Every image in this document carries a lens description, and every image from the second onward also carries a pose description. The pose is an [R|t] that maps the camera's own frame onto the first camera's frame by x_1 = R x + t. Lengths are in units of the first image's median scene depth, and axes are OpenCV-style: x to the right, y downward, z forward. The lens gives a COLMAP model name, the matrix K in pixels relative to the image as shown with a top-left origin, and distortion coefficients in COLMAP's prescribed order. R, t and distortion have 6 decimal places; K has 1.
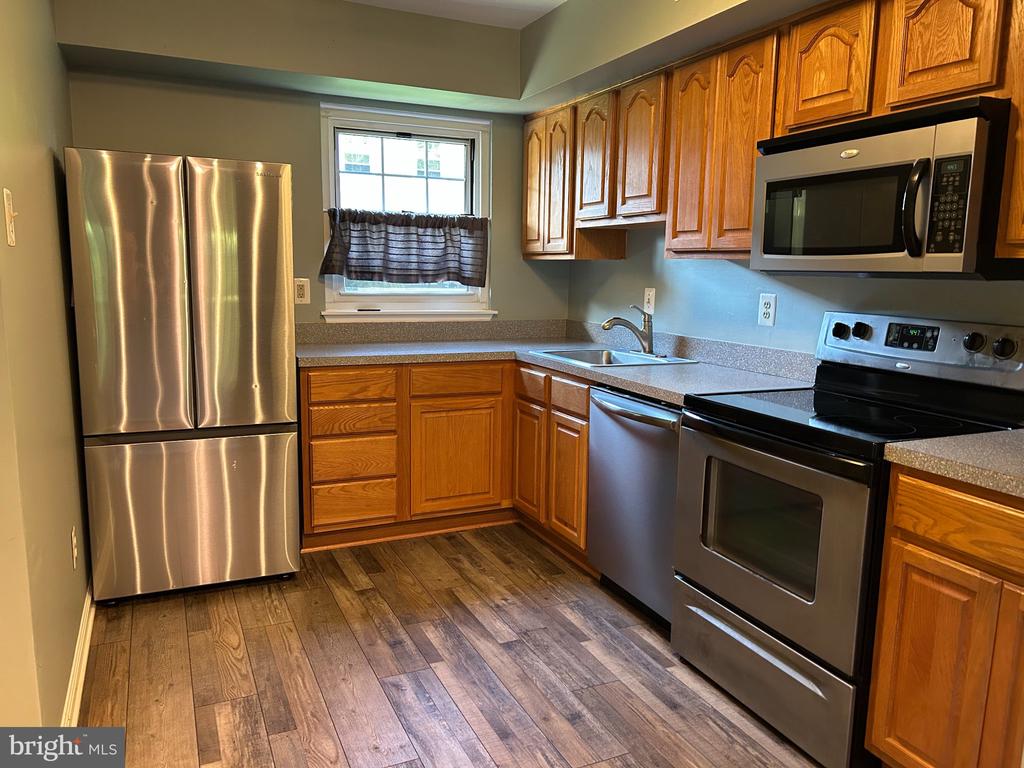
lens RADIAL K [[770.7, 0, 517.2], [0, 770.7, 375.5], [0, 0, 1]] dist [0.074961, -0.077225]
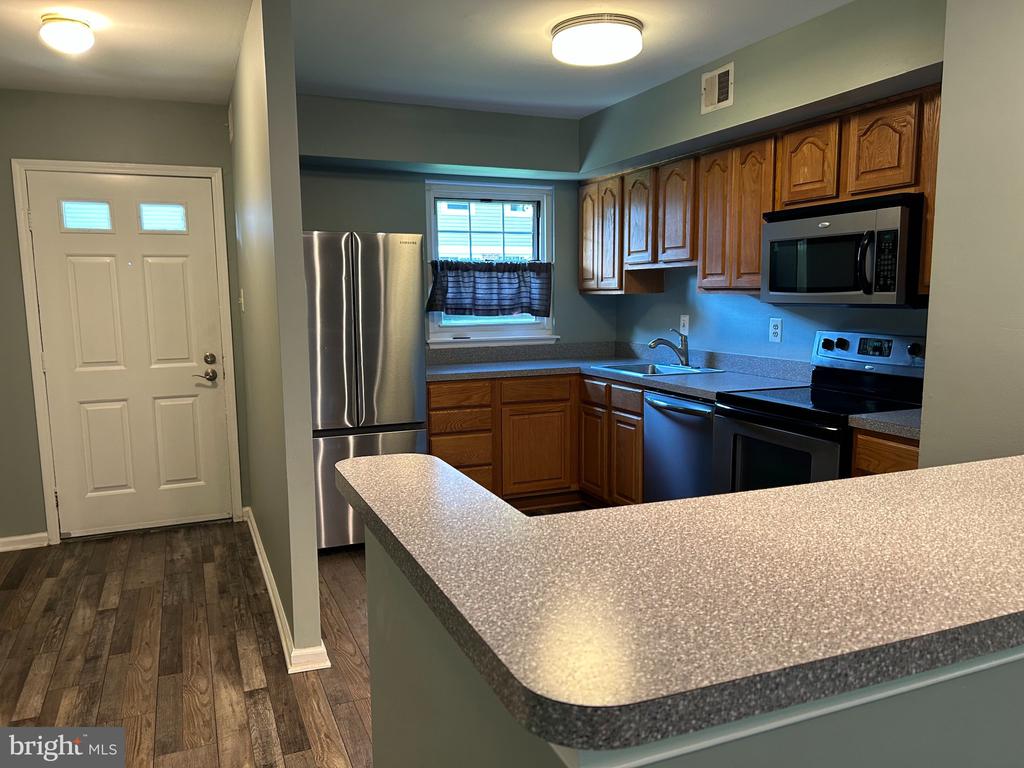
lens RADIAL K [[770.7, 0, 508.5], [0, 770.7, 380.2], [0, 0, 1]] dist [0.074961, -0.077225]
pose [[0.998958, -0.022312, -0.039822, -0.082992], [0.021304, 0.999446, -0.025569, 0.024717], [0.040371, 0.024694, 0.998880, -0.338364]]
